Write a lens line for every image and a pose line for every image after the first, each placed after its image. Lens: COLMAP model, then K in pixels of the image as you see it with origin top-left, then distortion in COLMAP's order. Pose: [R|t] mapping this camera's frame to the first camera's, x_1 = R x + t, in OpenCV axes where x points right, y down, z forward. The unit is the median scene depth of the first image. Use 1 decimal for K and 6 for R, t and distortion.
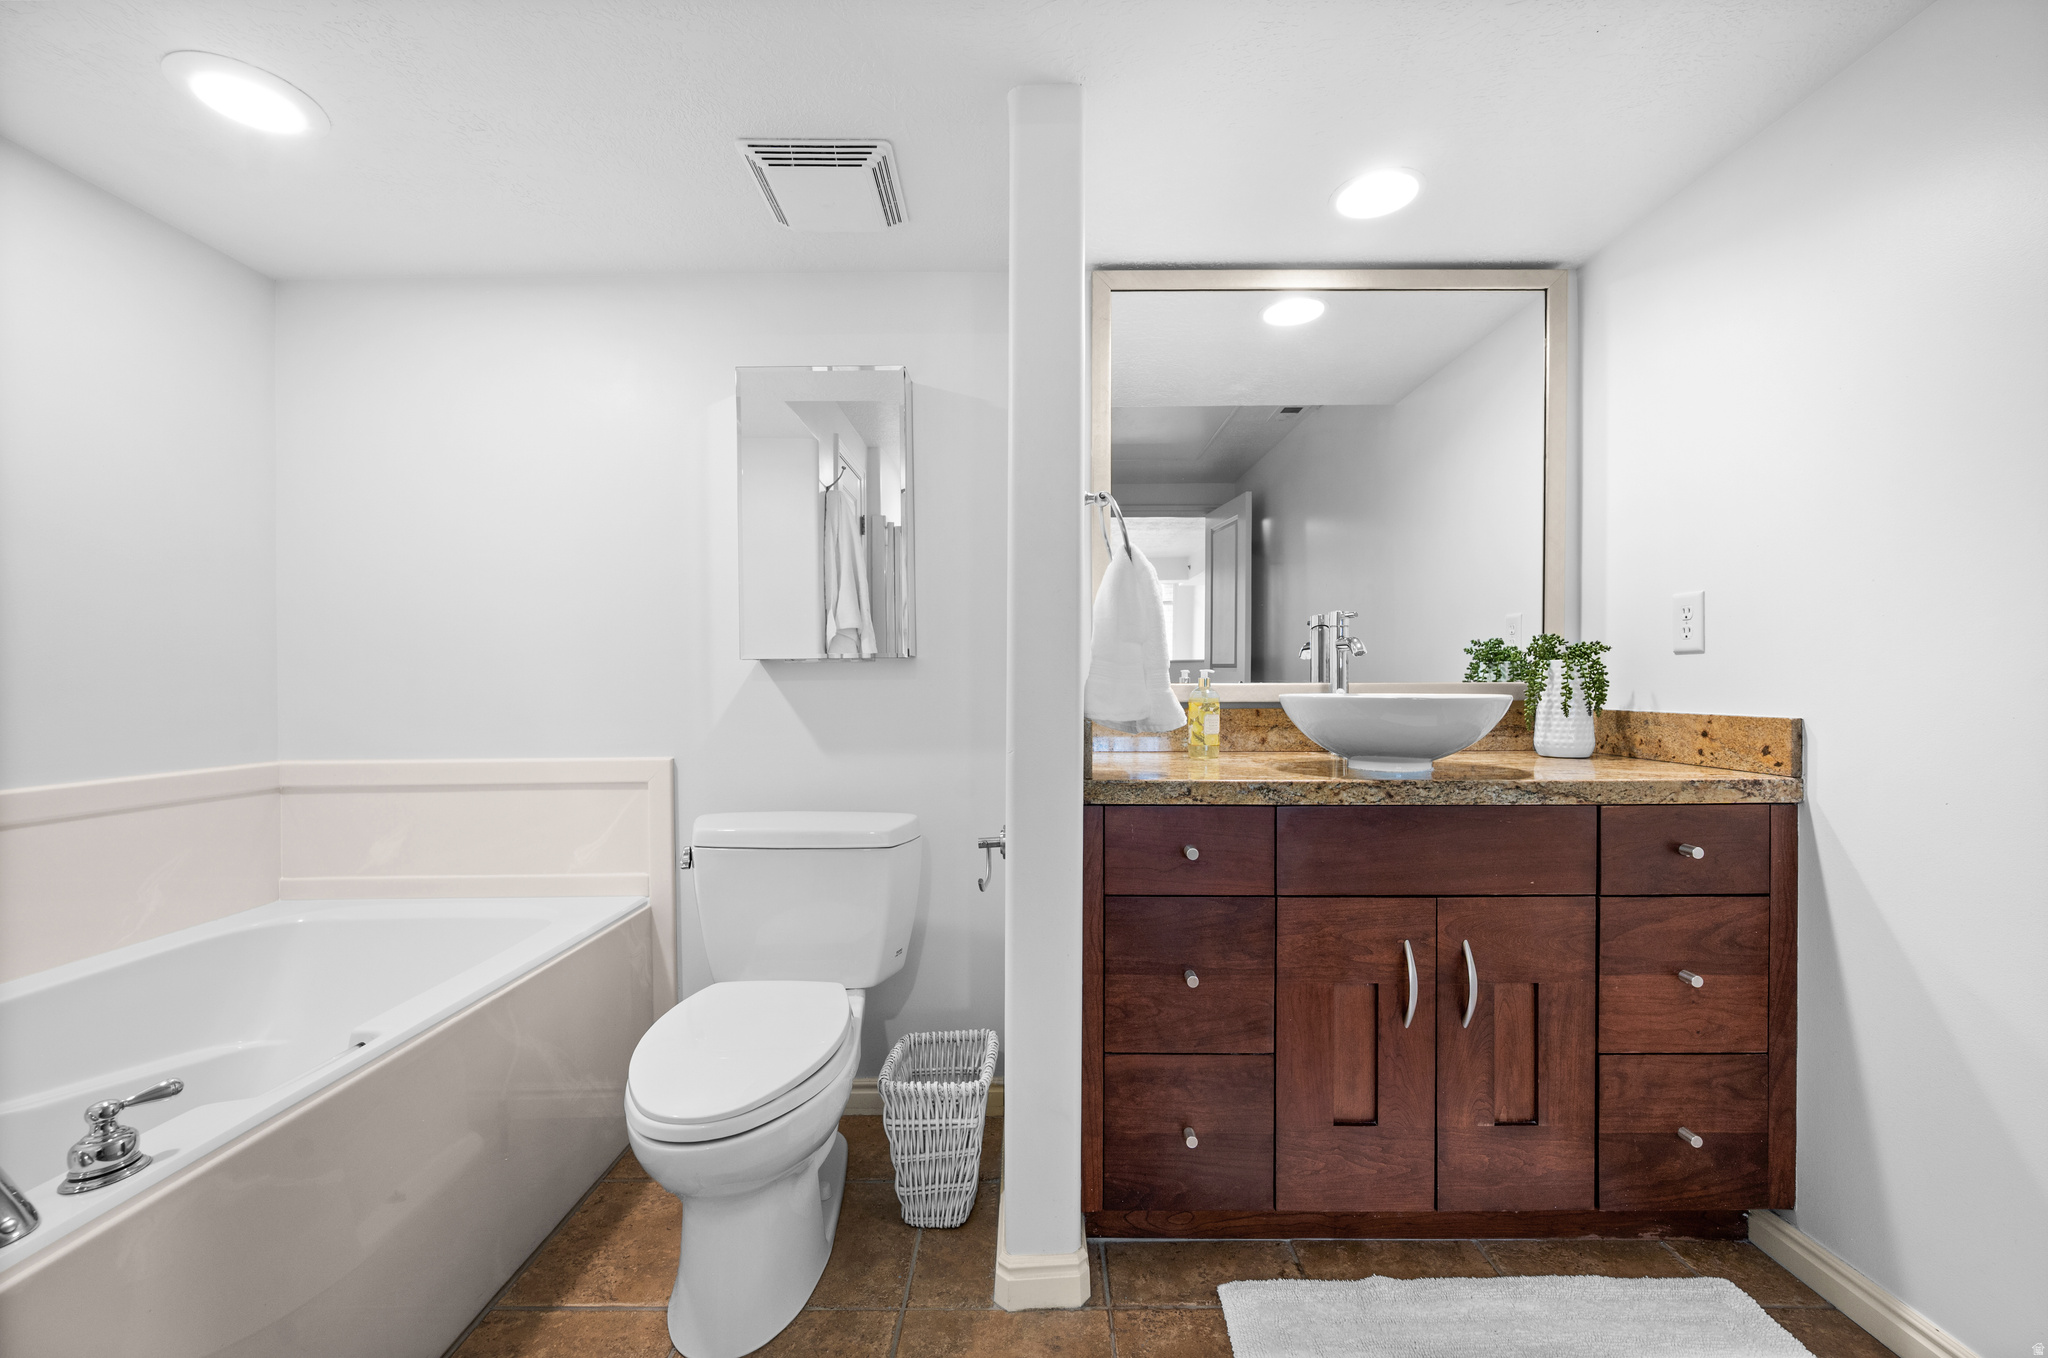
lens RADIAL K [[820.4, 0, 1028.7], [0, 820.4, 698.4], [0, 0, 1]] dist [-0.000816, 0.000168]
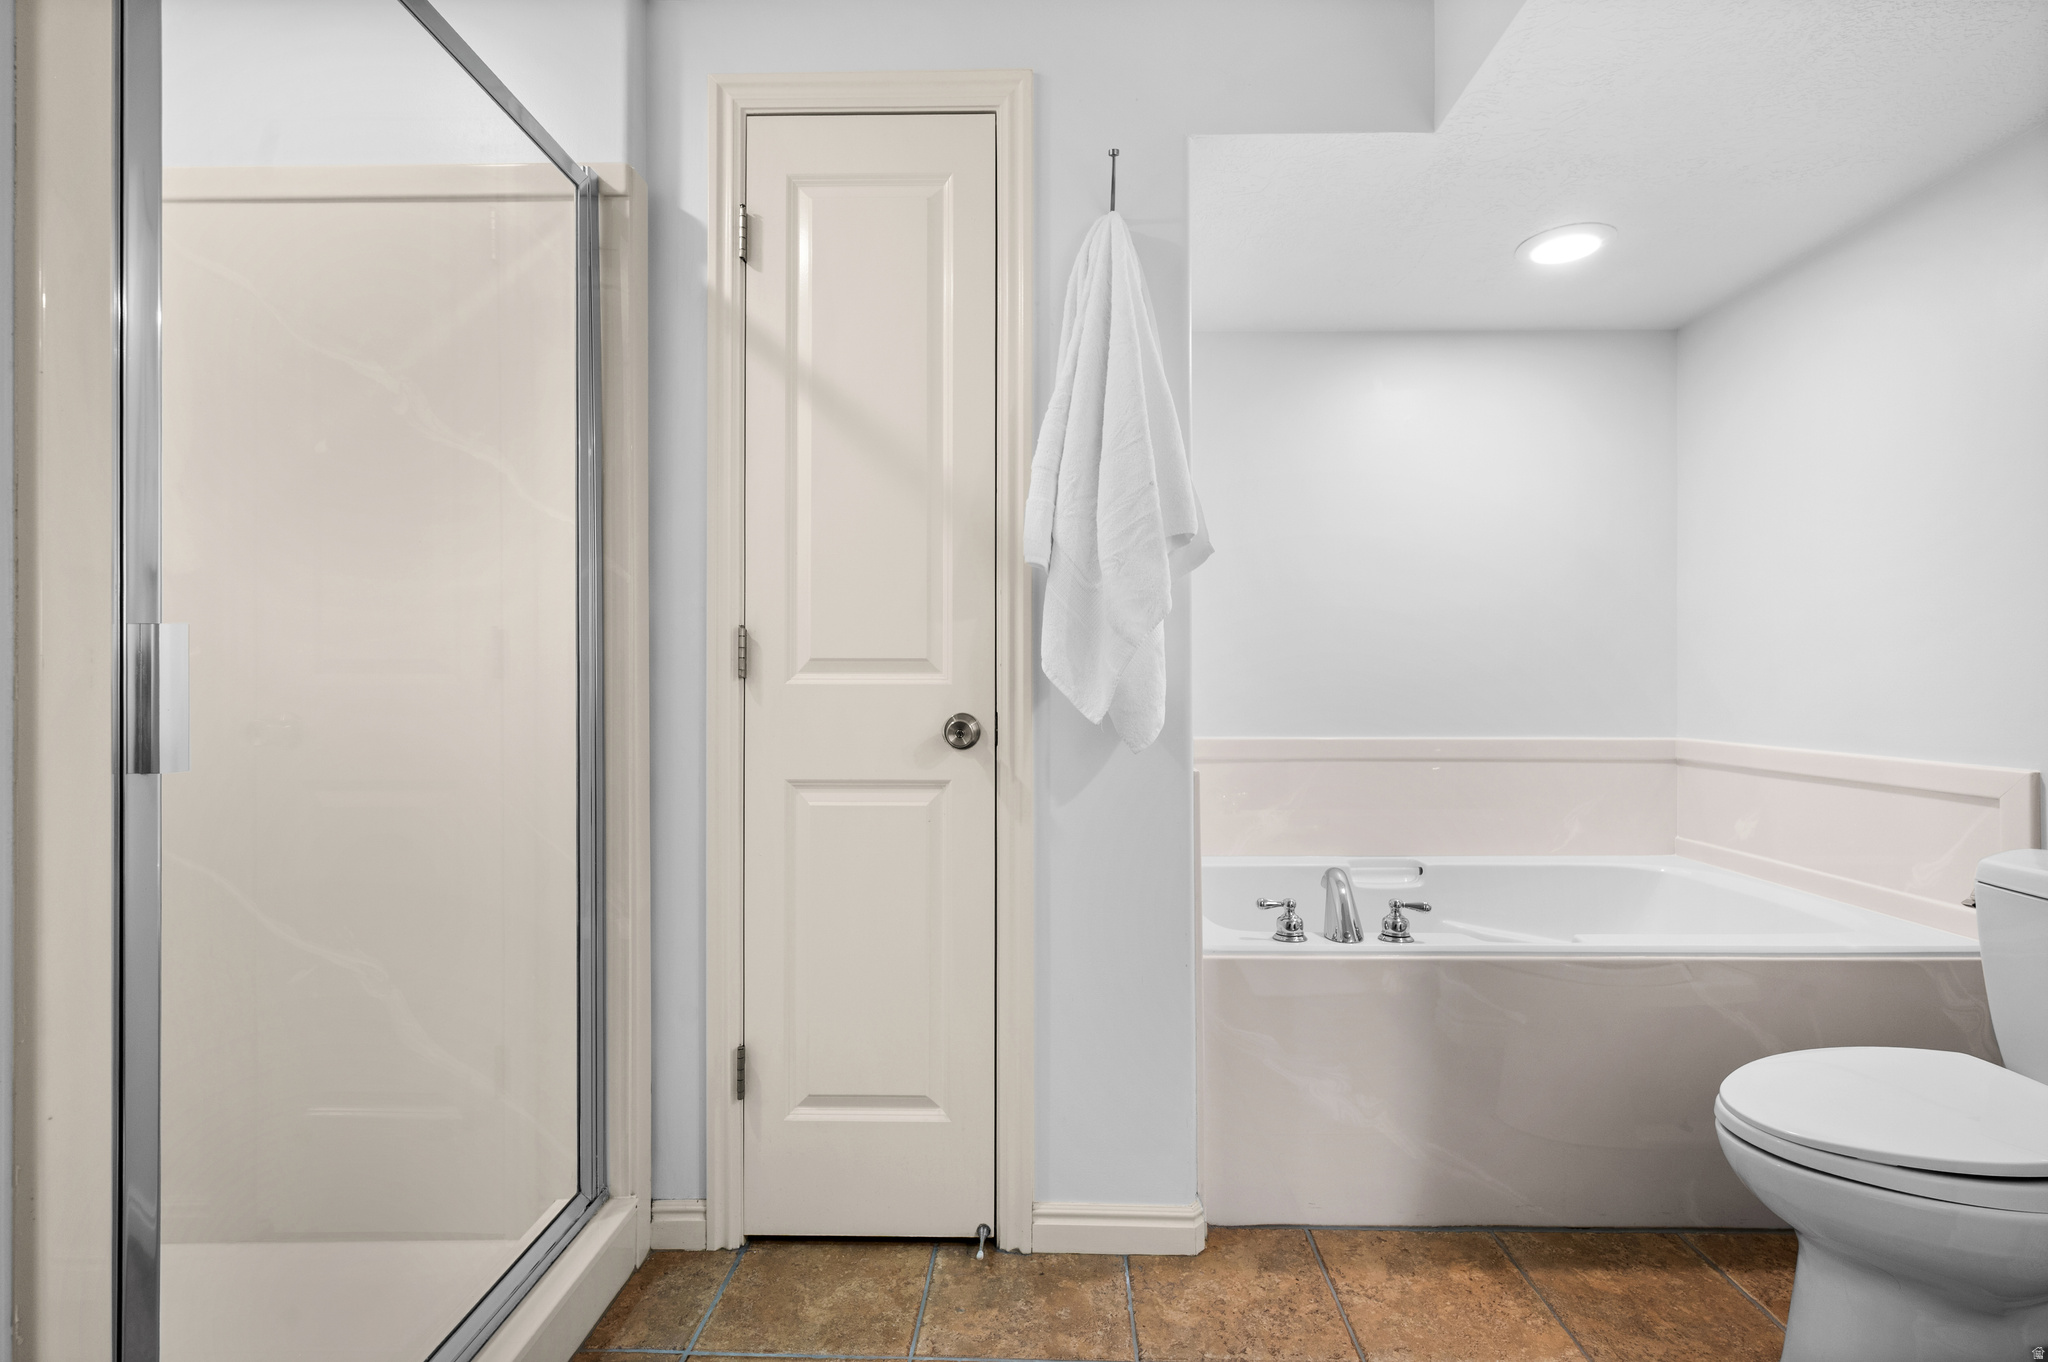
lens RADIAL K [[913.0, 0, 1024.0], [0, 913.0, 681.0], [0, 0, 1]] dist [0.000441, 0.000115]
pose [[-0.025706, 0.012540, -0.999591, 0.563964], [-0.017061, 0.999770, 0.012981, -0.006942], [0.999524, 0.017388, -0.025486, 0.123146]]
